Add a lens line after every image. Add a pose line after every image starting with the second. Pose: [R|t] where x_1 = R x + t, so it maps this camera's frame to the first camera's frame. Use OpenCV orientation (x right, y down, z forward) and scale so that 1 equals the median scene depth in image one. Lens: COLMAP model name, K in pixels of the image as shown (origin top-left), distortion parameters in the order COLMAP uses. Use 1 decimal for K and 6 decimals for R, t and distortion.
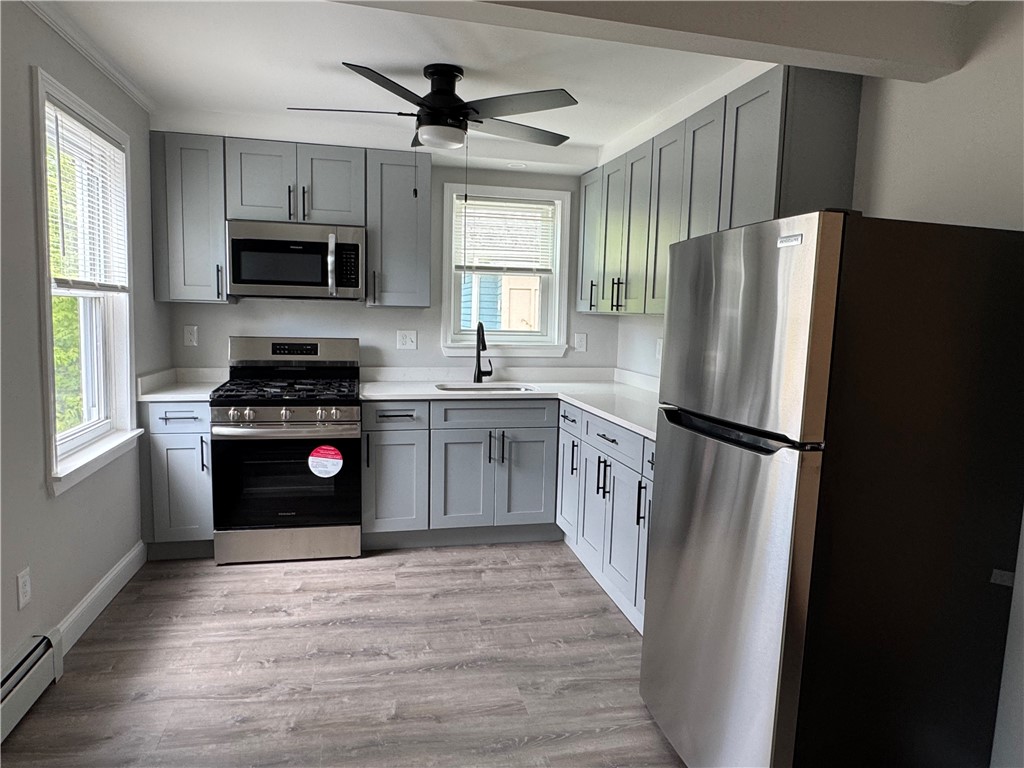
lens RADIAL K [[657.2, 0, 509.5], [0, 657.2, 385.6], [0, 0, 1]] dist [-0.003455, -0.001022]
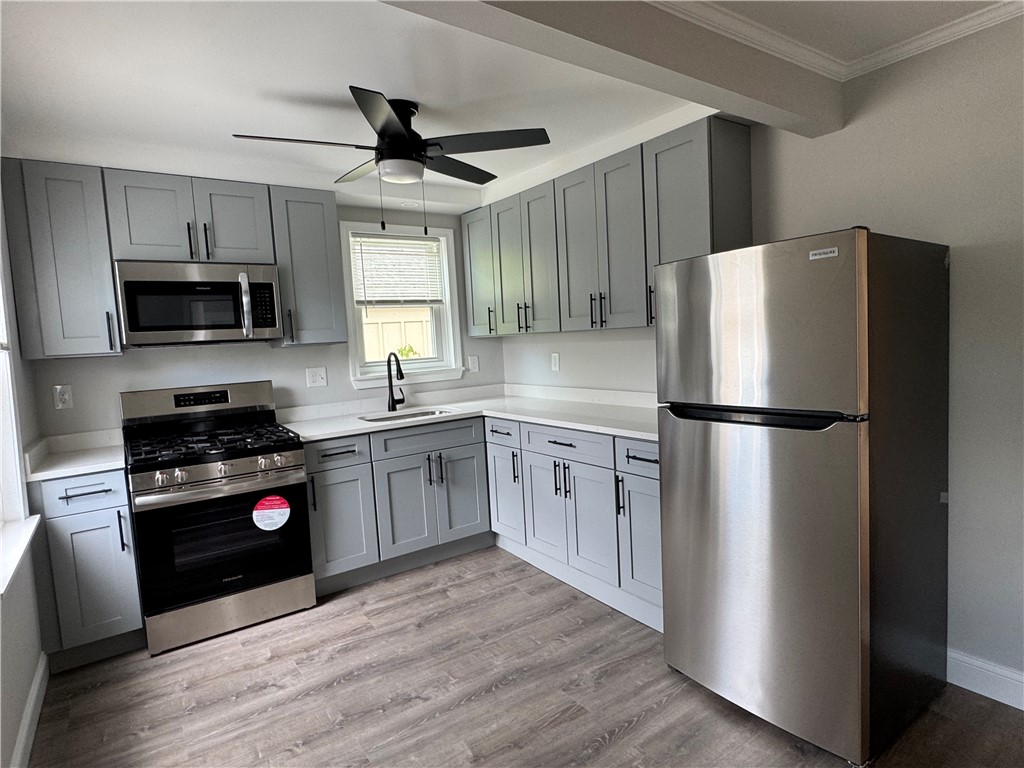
lens RADIAL K [[571.7, 0, 512.0], [0, 571.7, 381.3], [0, 0, 1]] dist [-0.000718, -0.000141]
pose [[0.923993, -0.103989, 0.367998, -0.247201], [0.118767, 0.992765, -0.017673, -0.015792], [-0.363497, 0.060035, 0.929659, 0.108870]]
